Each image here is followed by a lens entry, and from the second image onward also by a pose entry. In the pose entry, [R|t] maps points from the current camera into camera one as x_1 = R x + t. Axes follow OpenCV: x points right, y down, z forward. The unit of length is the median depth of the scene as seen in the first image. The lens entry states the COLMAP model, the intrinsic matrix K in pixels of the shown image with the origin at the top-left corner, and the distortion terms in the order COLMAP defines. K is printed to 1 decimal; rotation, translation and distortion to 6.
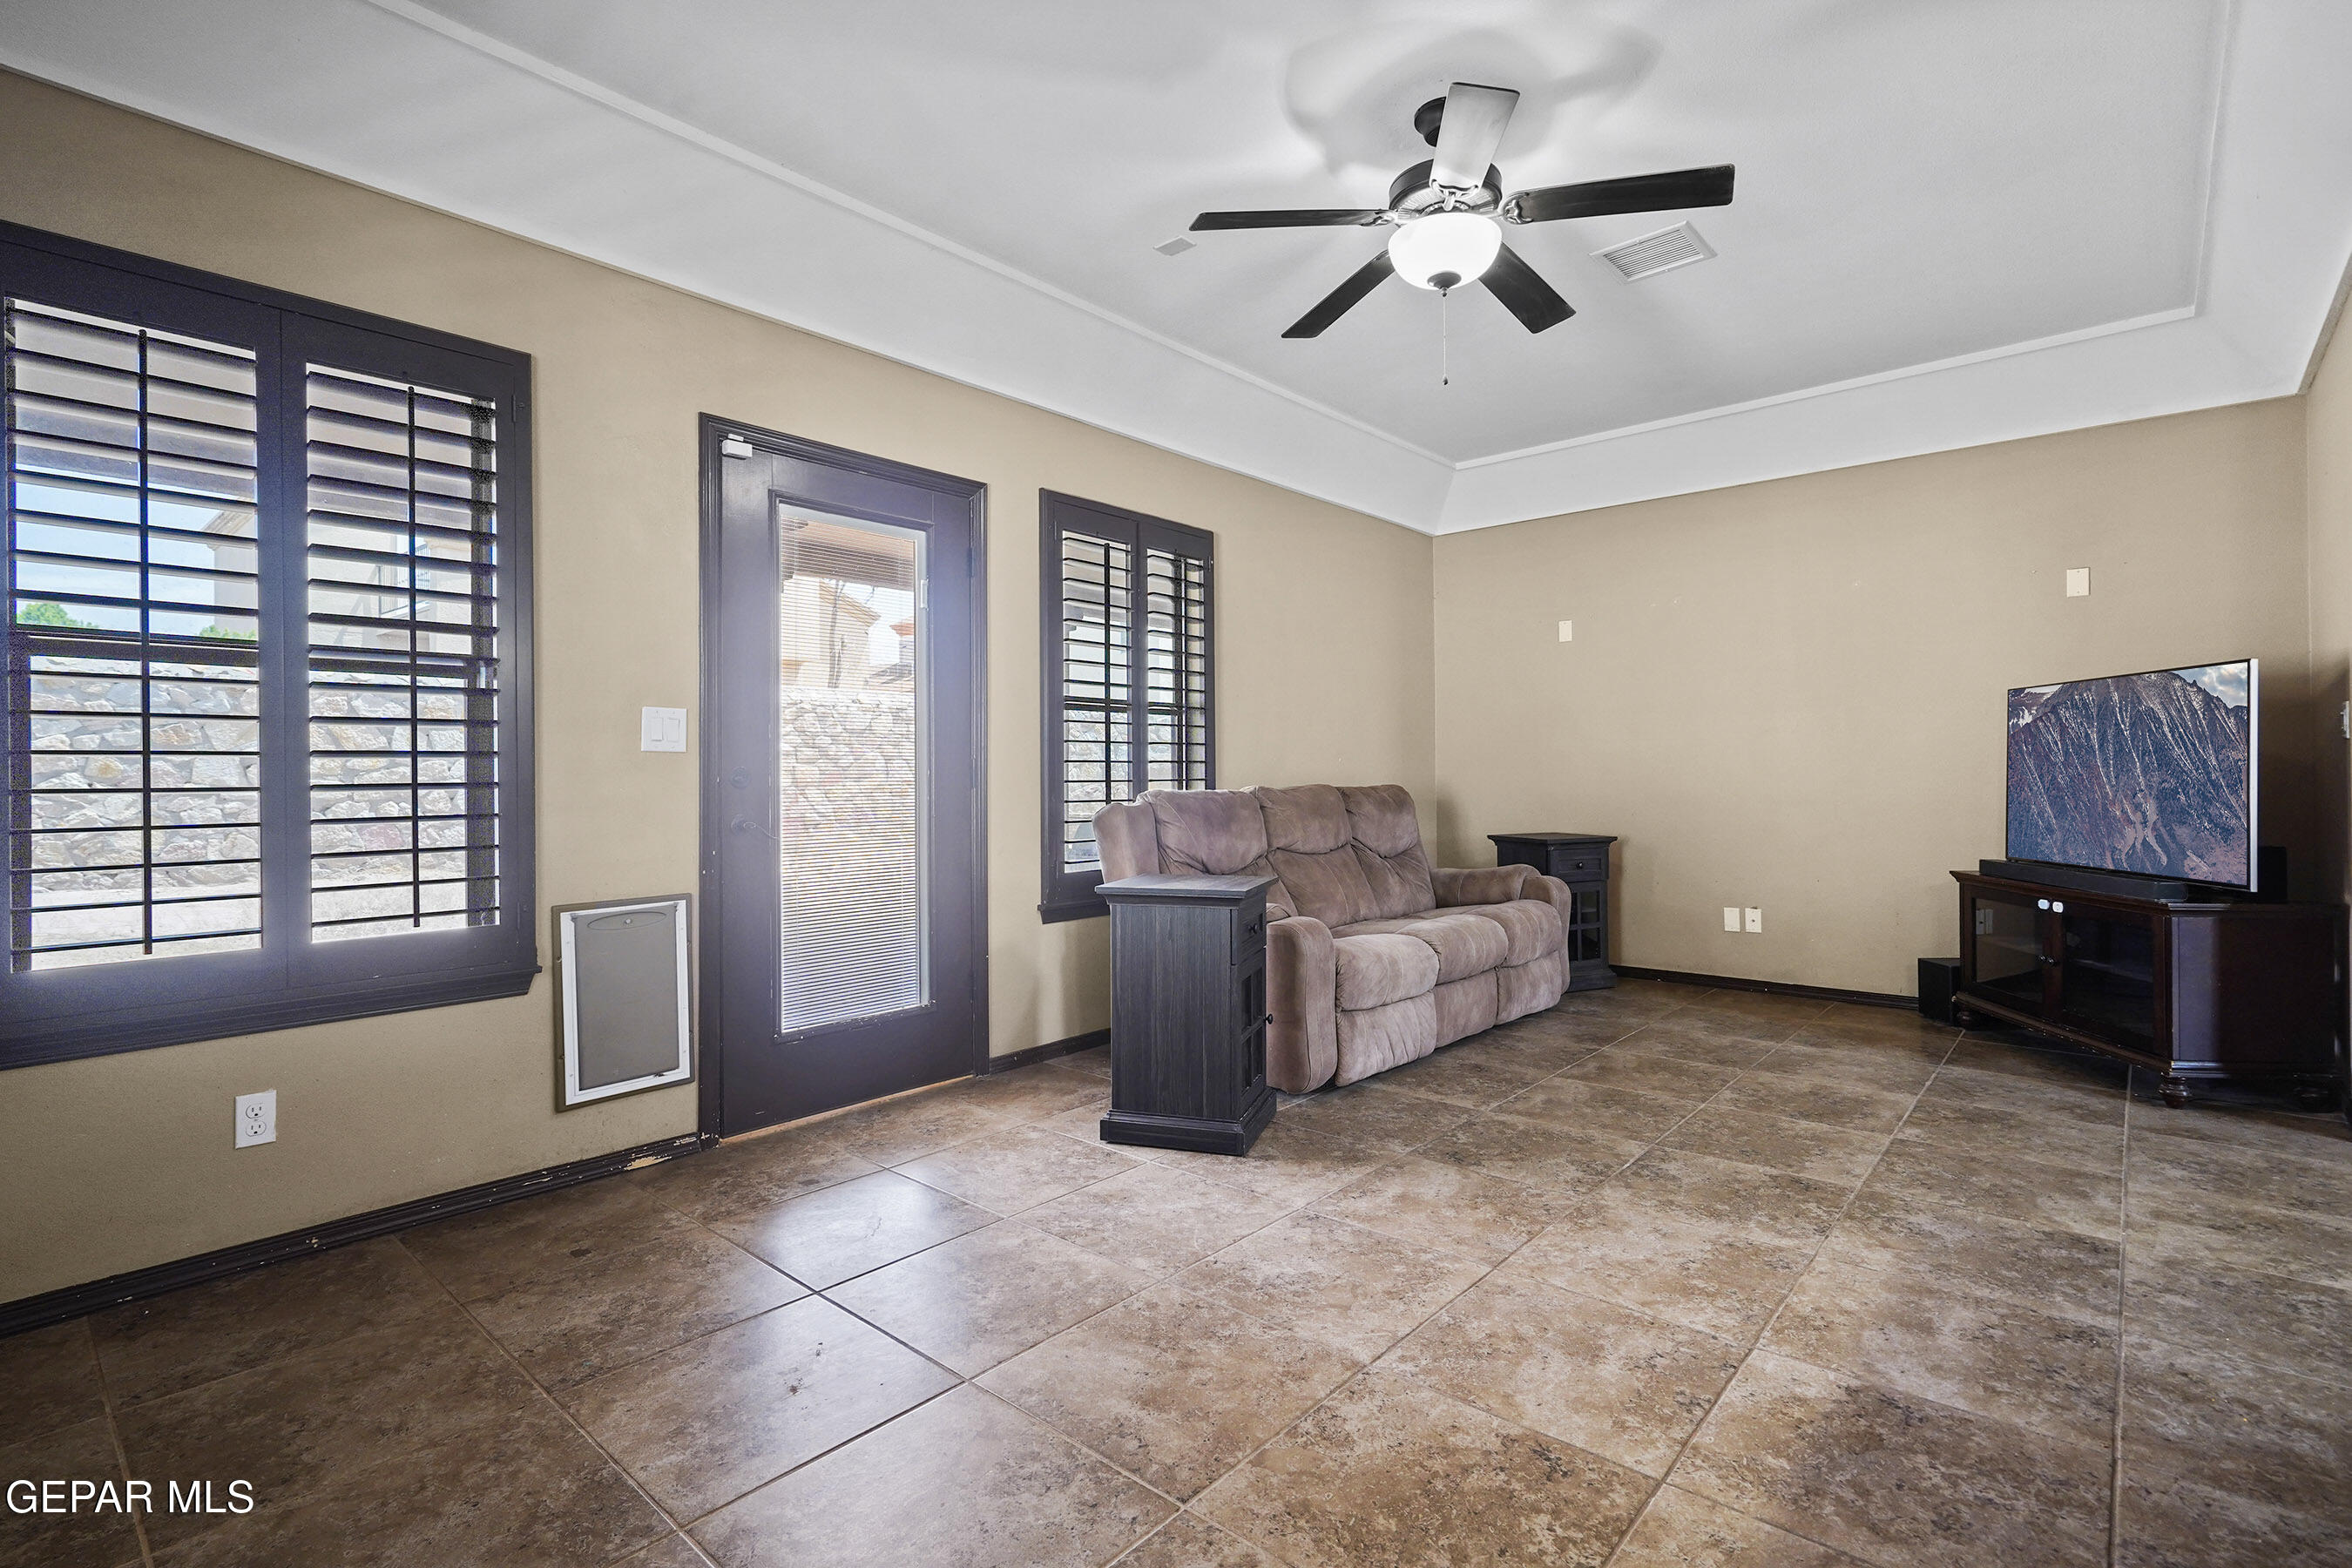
lens RADIAL K [[1086.0, 0, 1177.9], [0, 1086.0, 778.7], [0, 0, 1]] dist [-0.003817, 0.002307]
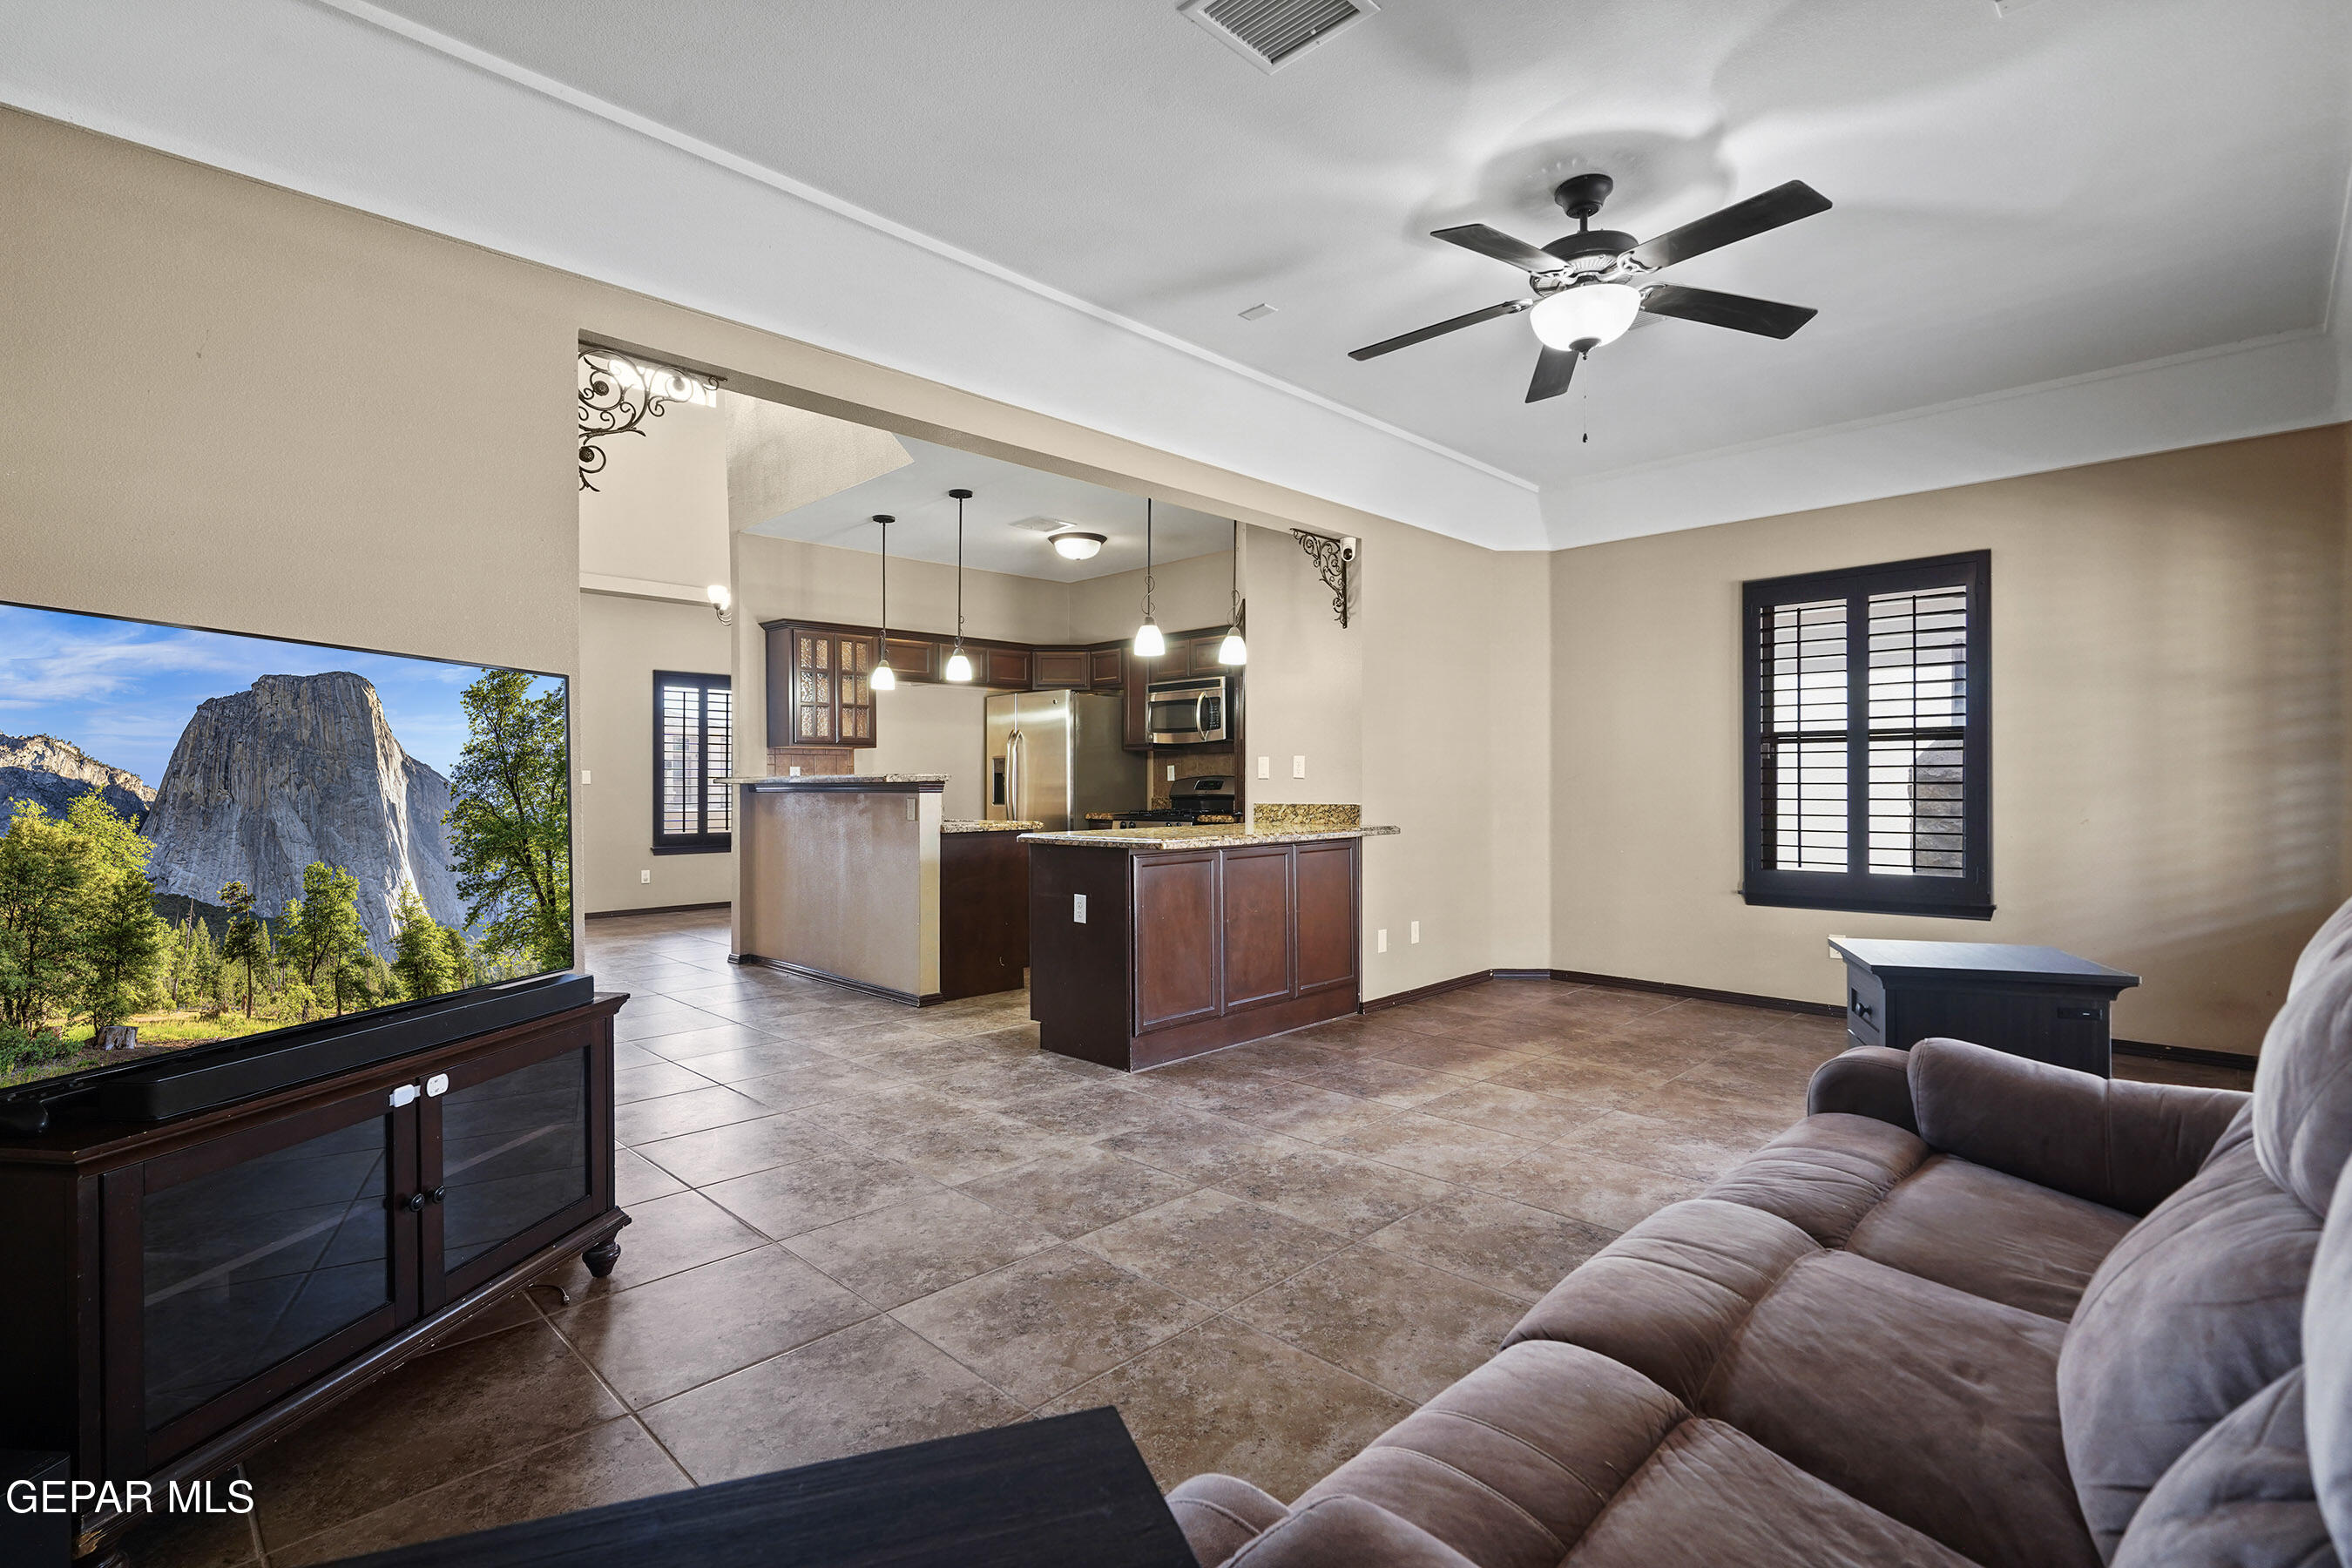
lens RADIAL K [[1086.0, 0, 1174.4], [0, 1086.0, 790.2], [0, 0, 1]] dist [-0.003817, 0.002307]
pose [[-0.998536, 0.010950, 0.052965, 0.632777], [0.011326, 0.999913, 0.006804, -0.033169], [-0.052886, 0.007394, -0.998573, 2.209947]]
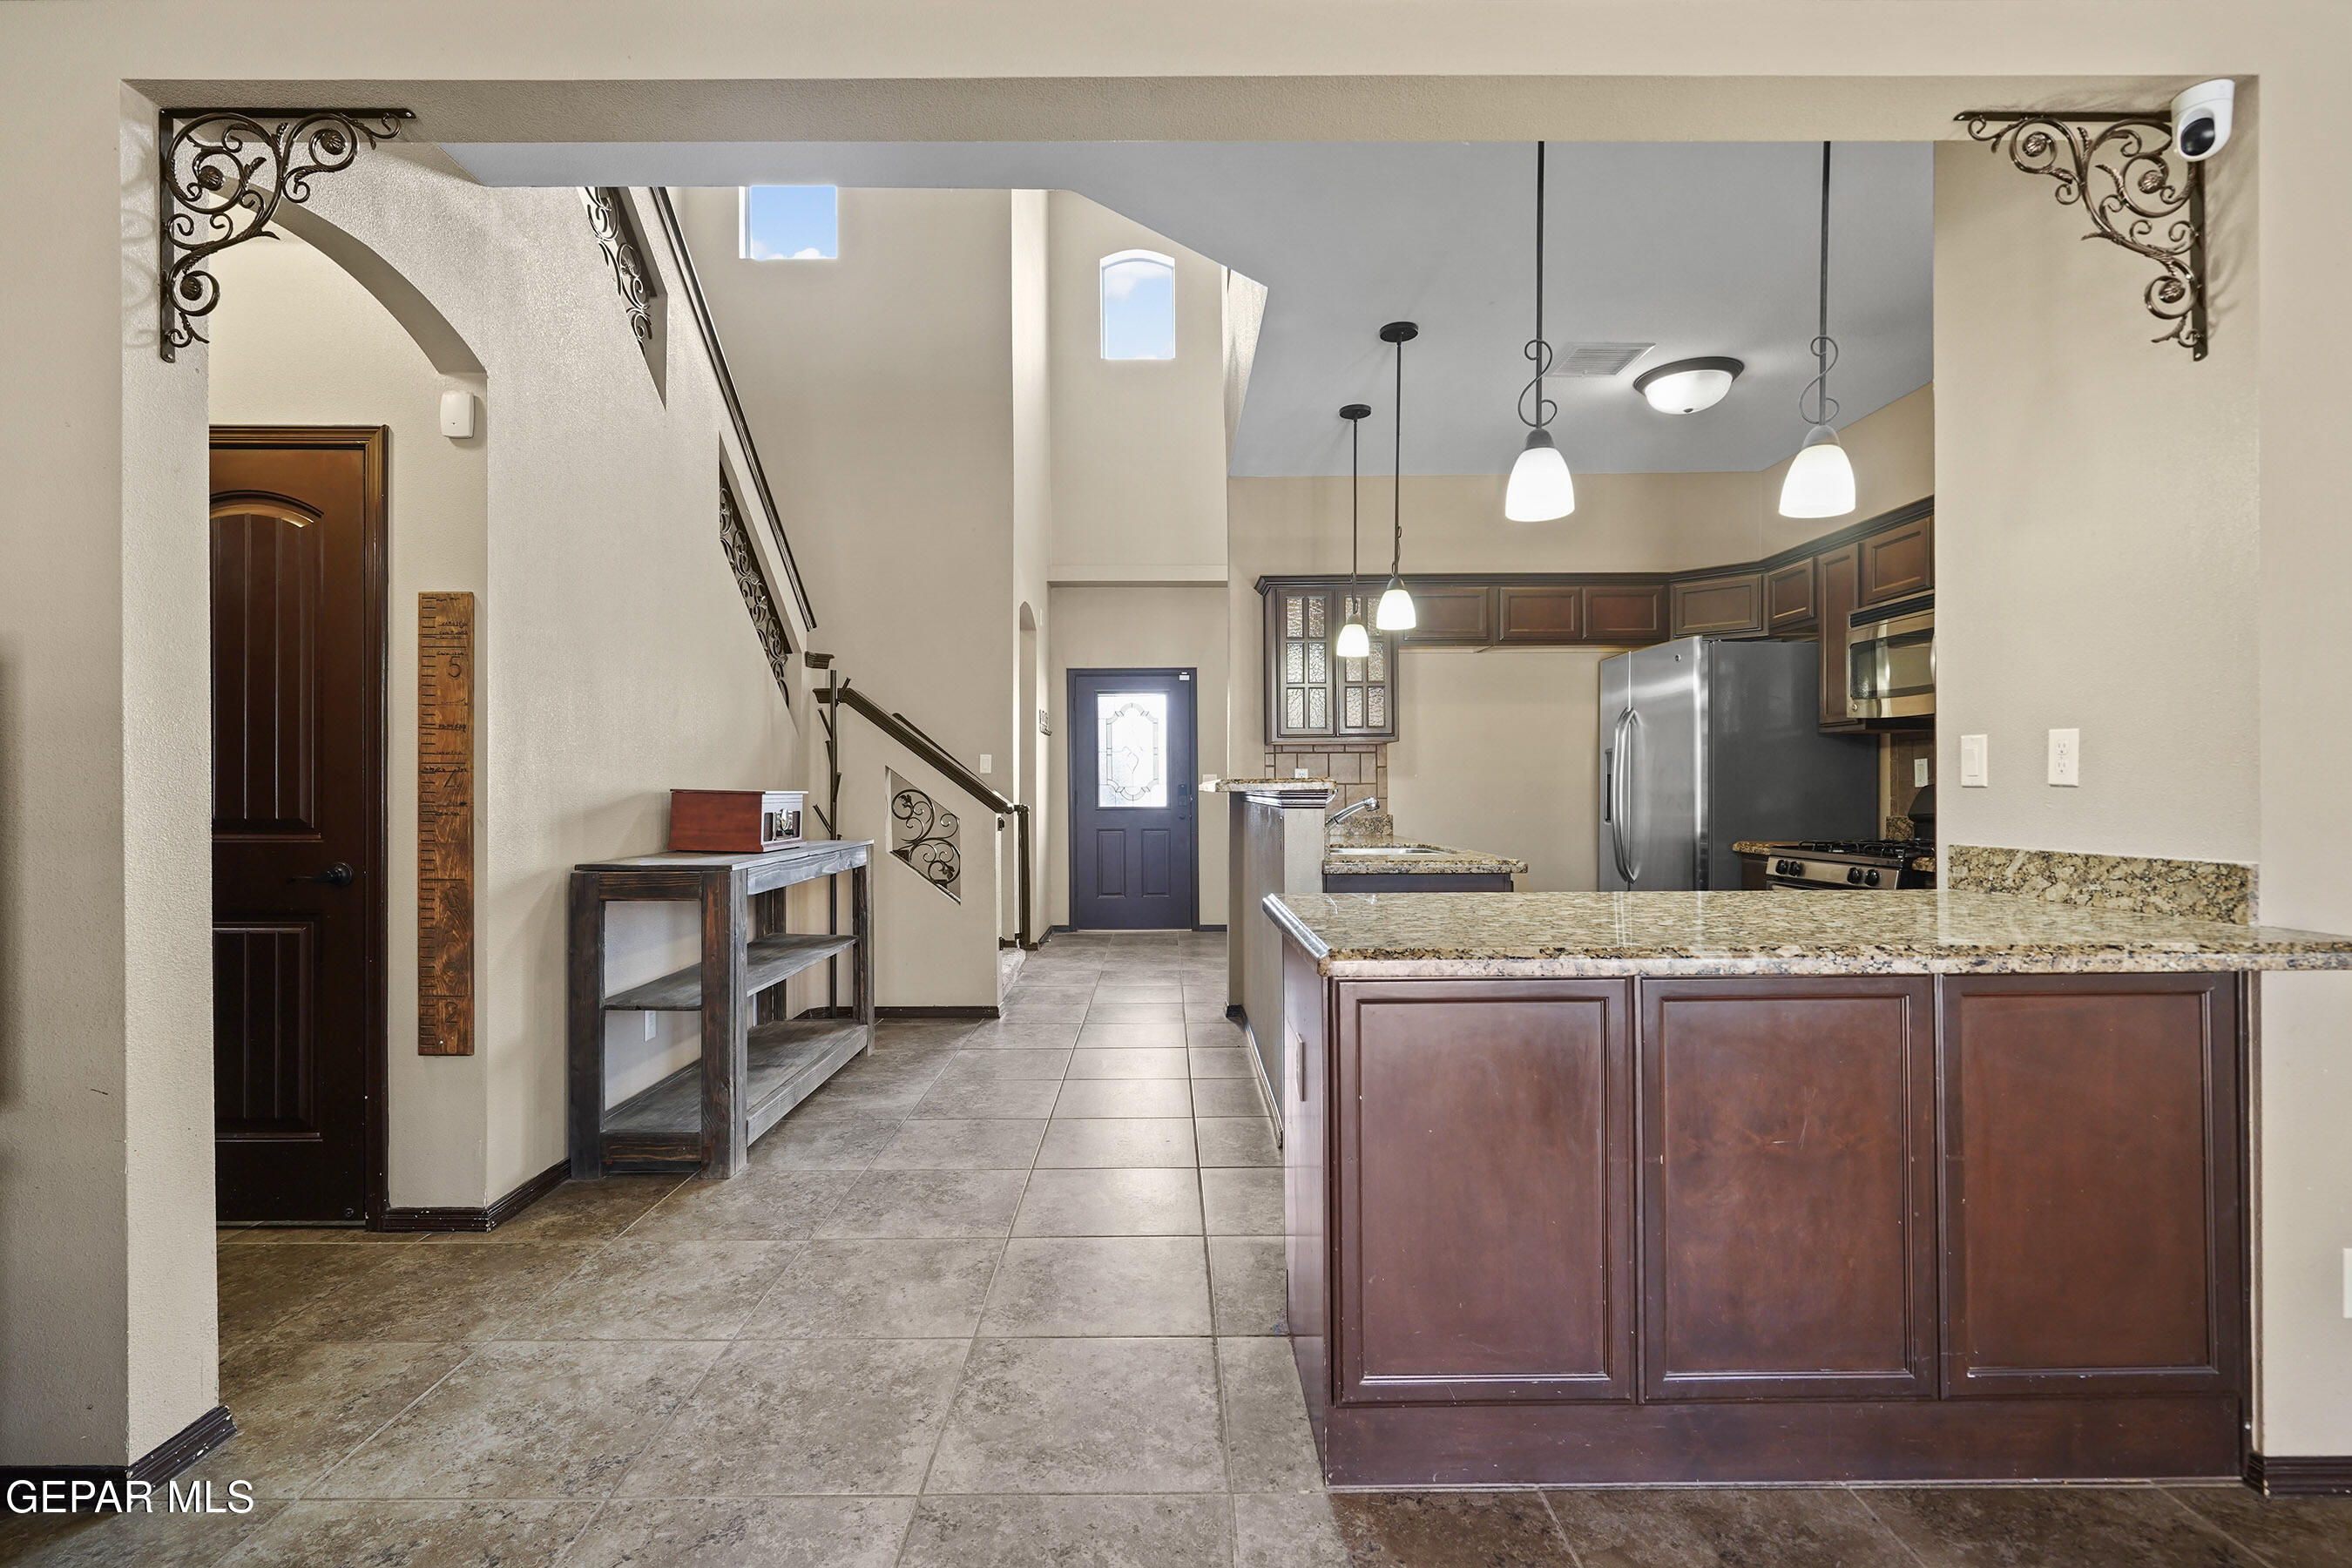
lens RADIAL K [[1086.0, 0, 1165.4], [0, 1086.0, 787.8], [0, 0, 1]] dist [-0.003817, 0.002307]
pose [[-0.667618, 0.009816, 0.744439, 0.342995], [0.009515, 0.999944, -0.004652, -0.040687], [-0.744443, 0.003978, -0.667674, 1.136236]]
